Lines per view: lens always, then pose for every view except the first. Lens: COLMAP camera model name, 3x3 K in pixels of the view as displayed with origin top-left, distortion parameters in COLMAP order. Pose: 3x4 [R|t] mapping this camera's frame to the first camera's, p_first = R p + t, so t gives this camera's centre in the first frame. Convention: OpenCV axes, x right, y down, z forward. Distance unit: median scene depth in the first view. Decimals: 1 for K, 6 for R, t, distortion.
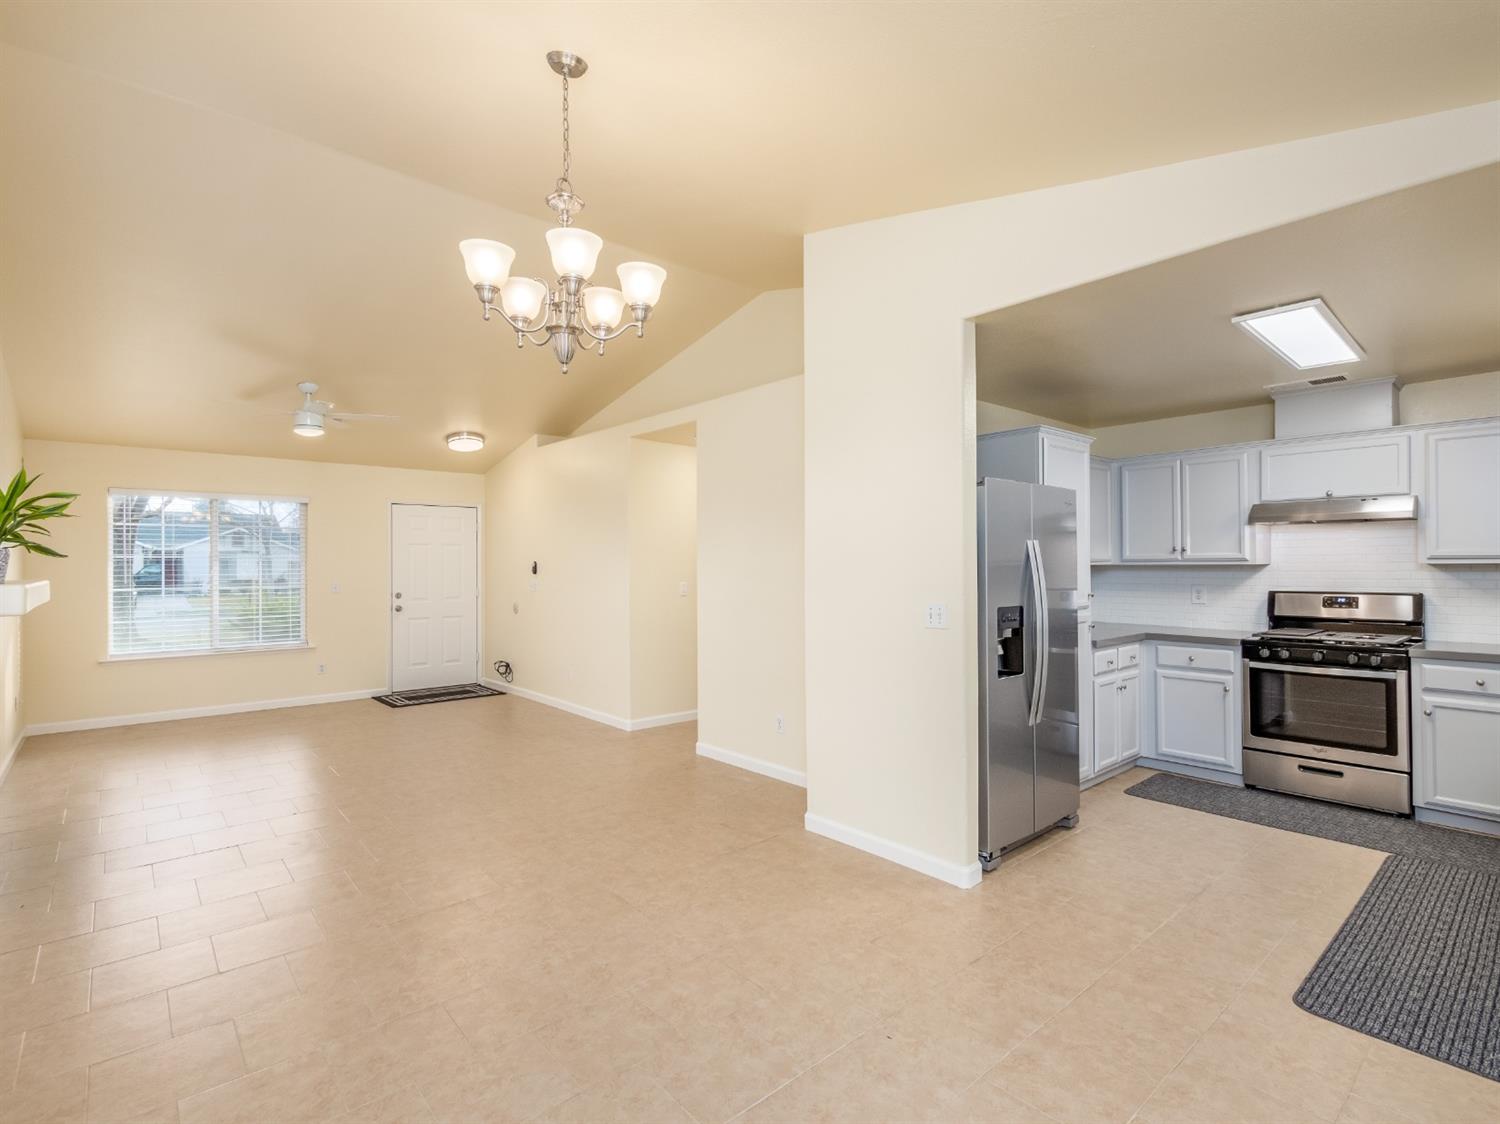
lens RADIAL K [[740.1, 0, 753.5], [0, 740.1, 563.2], [0, 0, 1]] dist [0.000977, 0.001038]
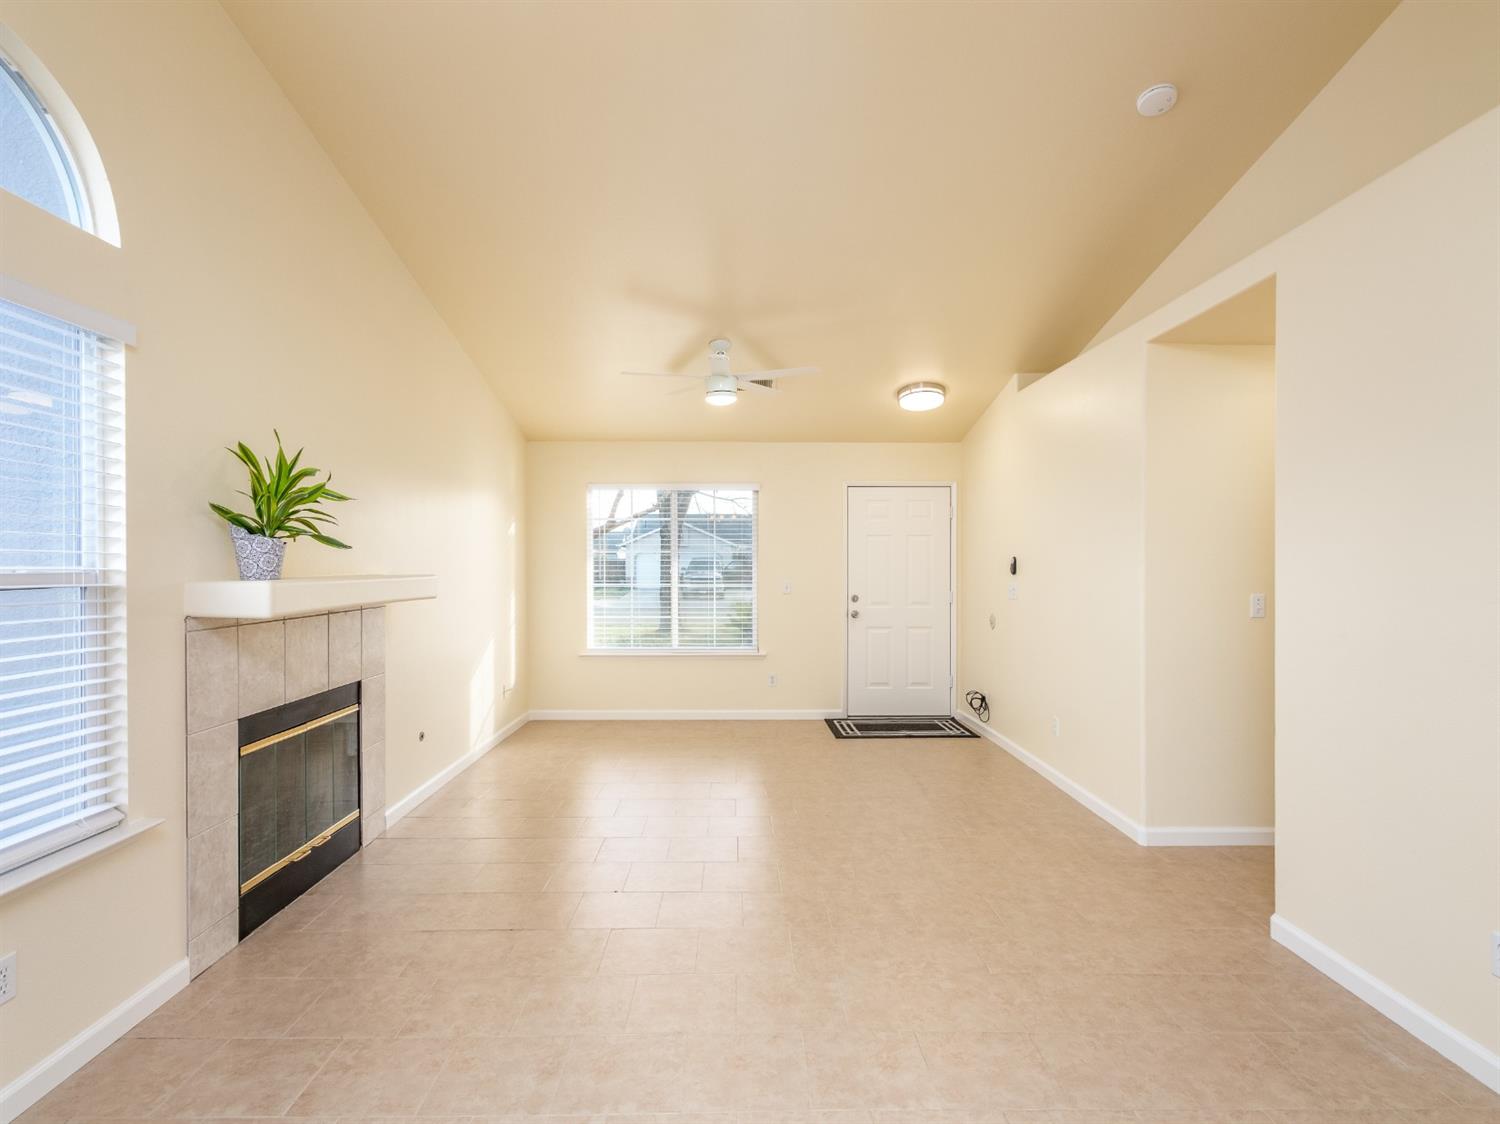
lens RADIAL K [[780.4, 0, 758.6], [0, 780.4, 571.4], [0, 0, 1]] dist [0.000148, 0.000454]
pose [[0.760883, 0.010397, -0.648805, -0.002085], [-0.002559, 0.999912, 0.013022, 0.005967], [0.648884, -0.008248, 0.760843, 0.638733]]
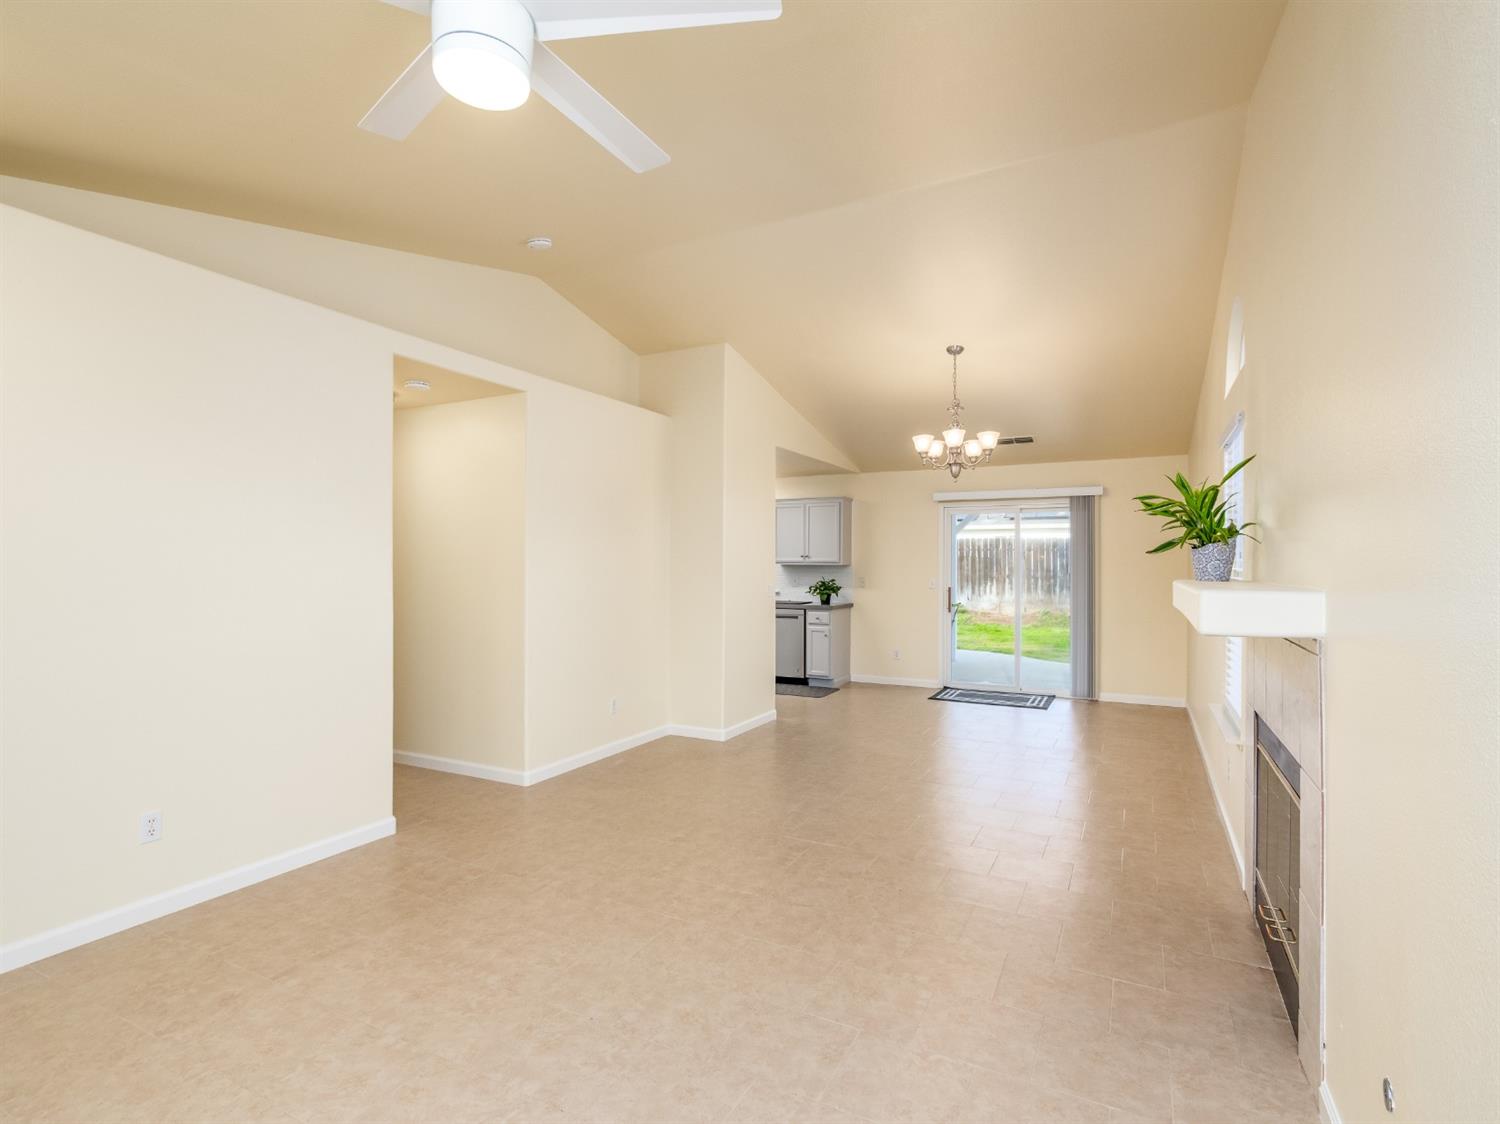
lens RADIAL K [[740.1, 0, 753.1], [0, 740.1, 562.1], [0, 0, 1]] dist [0.000977, 0.001038]
pose [[-0.347174, 0.005253, 0.937786, -1.788951], [-0.004560, 0.999963, -0.007289, 0.014919], [-0.937790, -0.006807, -0.347137, 1.913454]]
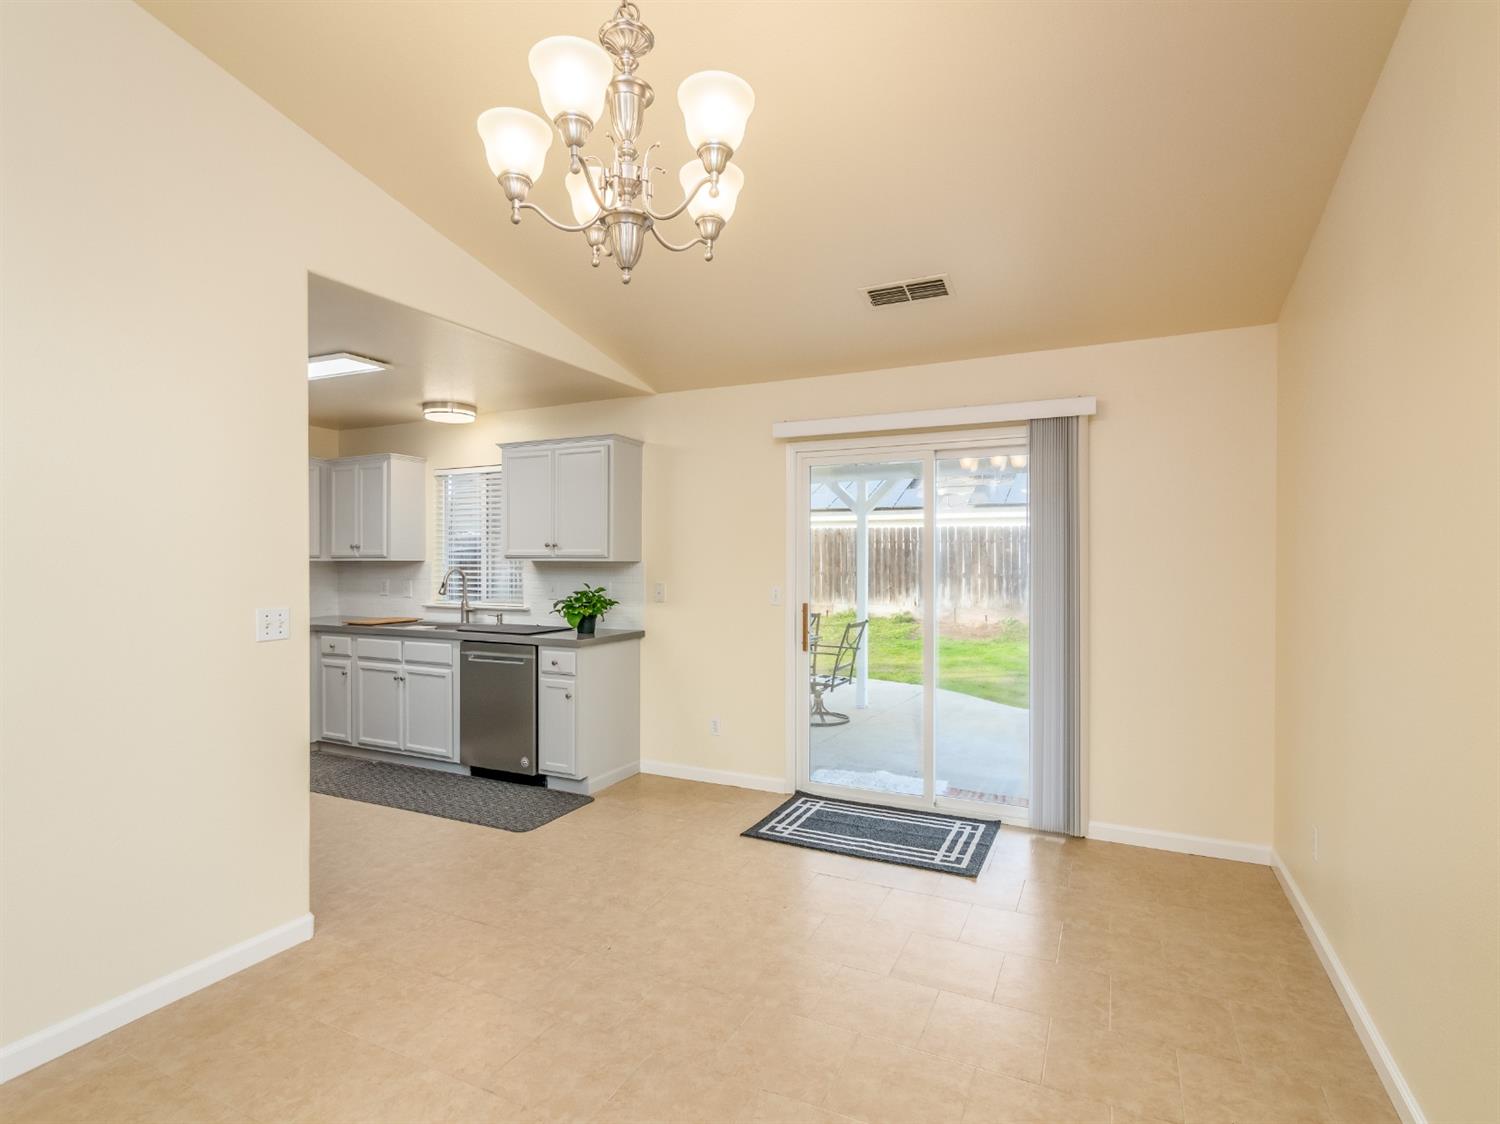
lens RADIAL K [[740.1, 0, 751.8], [0, 740.1, 563.2], [0, 0, 1]] dist [0.000977, 0.001038]
pose [[-0.384218, -0.002698, 0.923238, -0.757953], [-0.000551, 0.999996, 0.002693, 0.003165], [-0.923242, 0.000526, -0.384219, 0.923216]]
